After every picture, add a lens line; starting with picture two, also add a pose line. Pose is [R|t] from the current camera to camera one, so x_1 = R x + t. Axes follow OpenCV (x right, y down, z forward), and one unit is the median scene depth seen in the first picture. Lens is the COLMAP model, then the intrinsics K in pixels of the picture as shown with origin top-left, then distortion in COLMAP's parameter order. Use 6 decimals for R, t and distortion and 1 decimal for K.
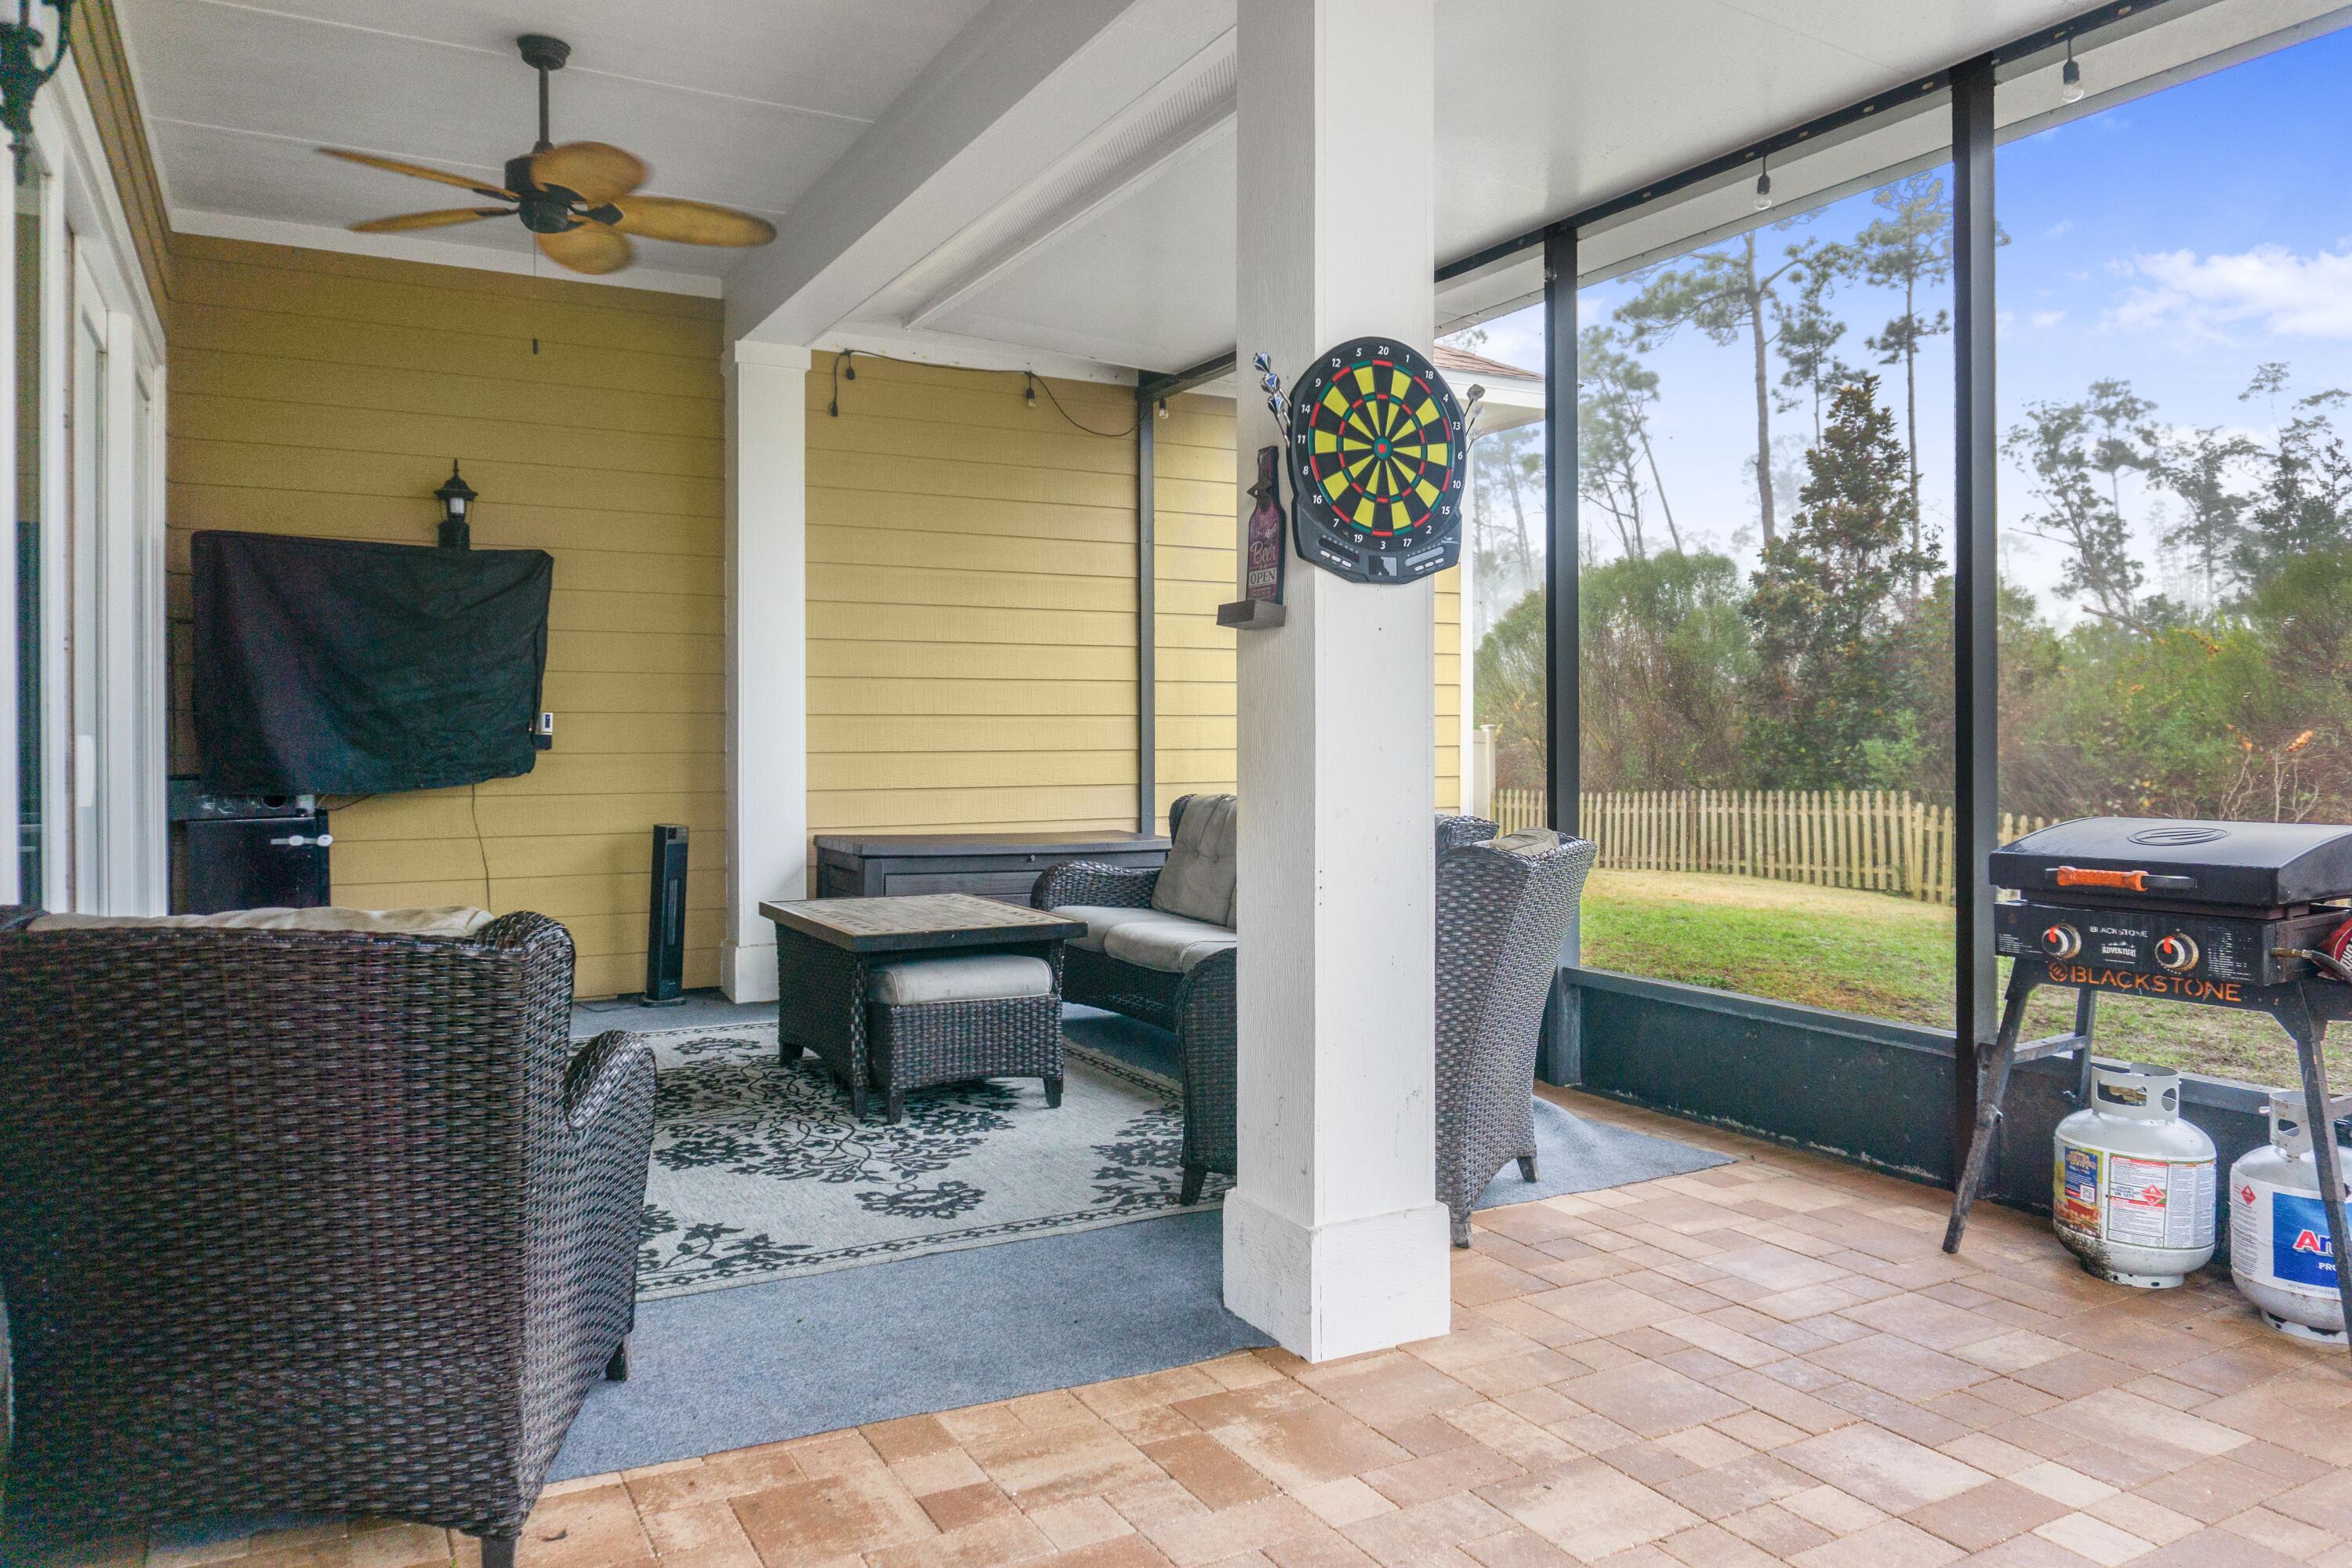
lens RADIAL K [[1597.0, 0, 1172.8], [0, 1597.0, 774.0], [0, 0, 1]] dist [0.001323, 0.000381]
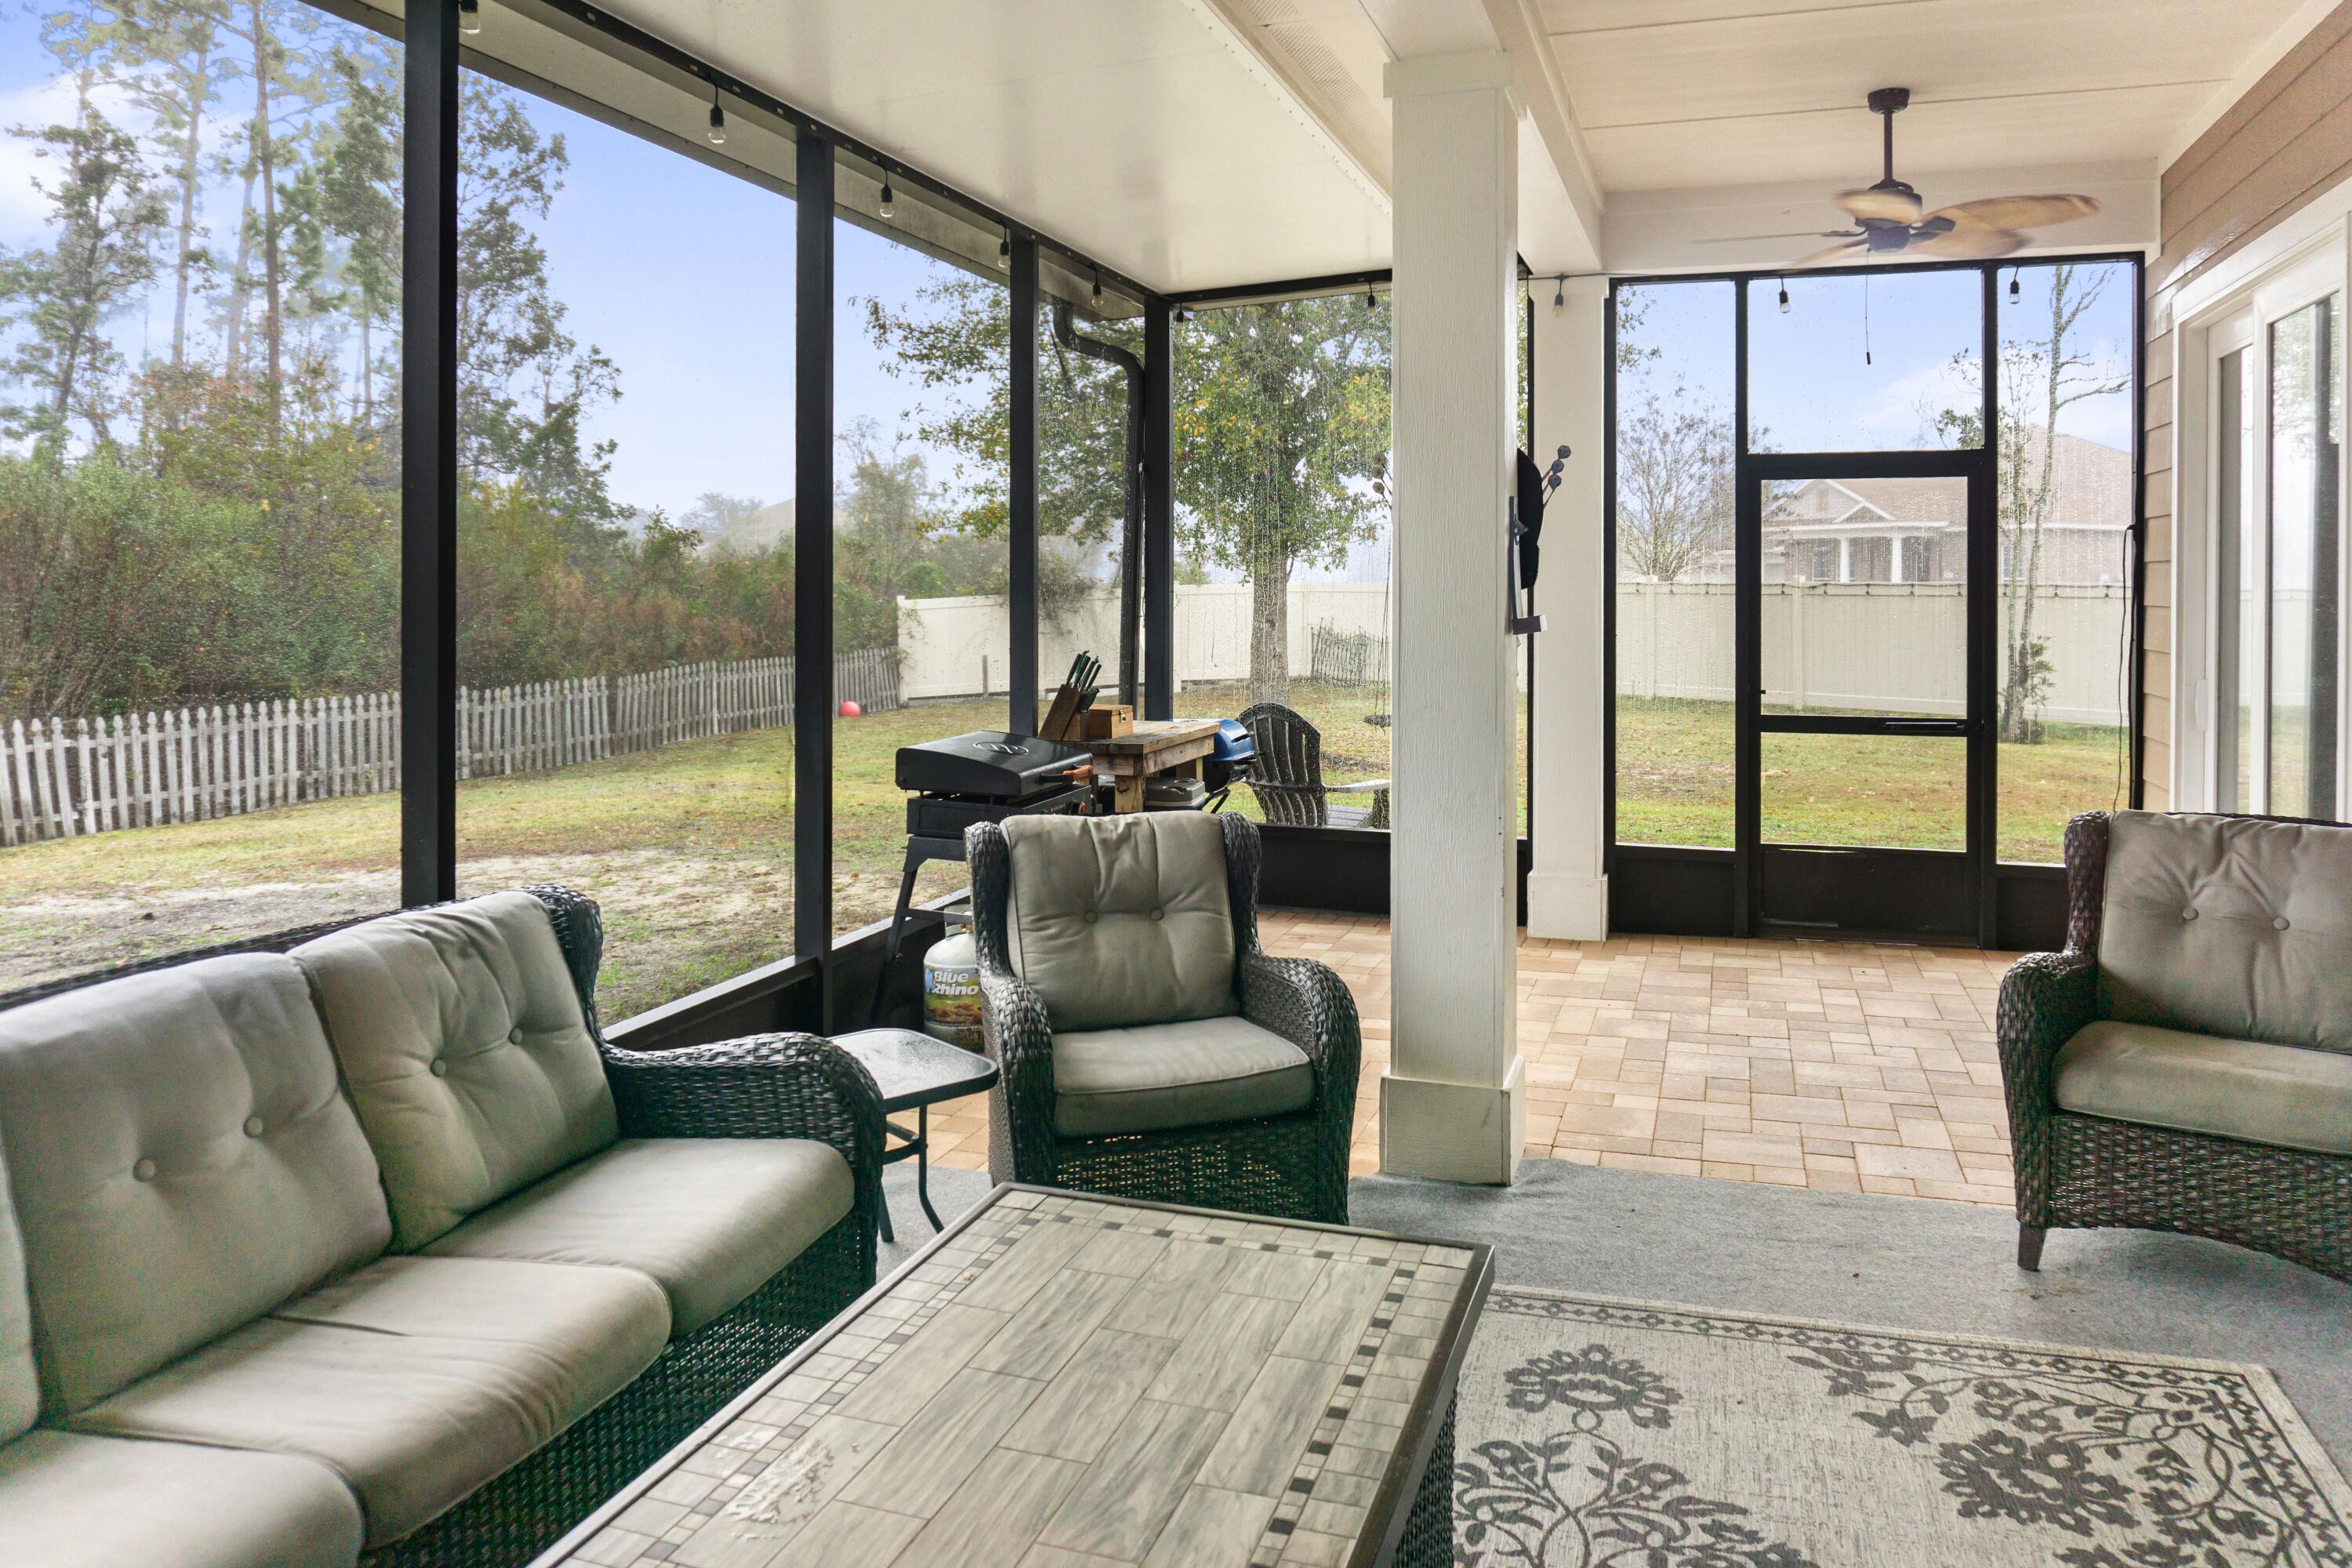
lens RADIAL K [[1597.0, 0, 1177.1], [0, 1597.0, 776.5], [0, 0, 1]] dist [0.001323, 0.000381]
pose [[-0.668133, -0.087318, 0.738900, -0.607297], [0.020920, 0.990493, 0.135966, -0.138764], [-0.743747, 0.106301, -0.659954, 1.755388]]
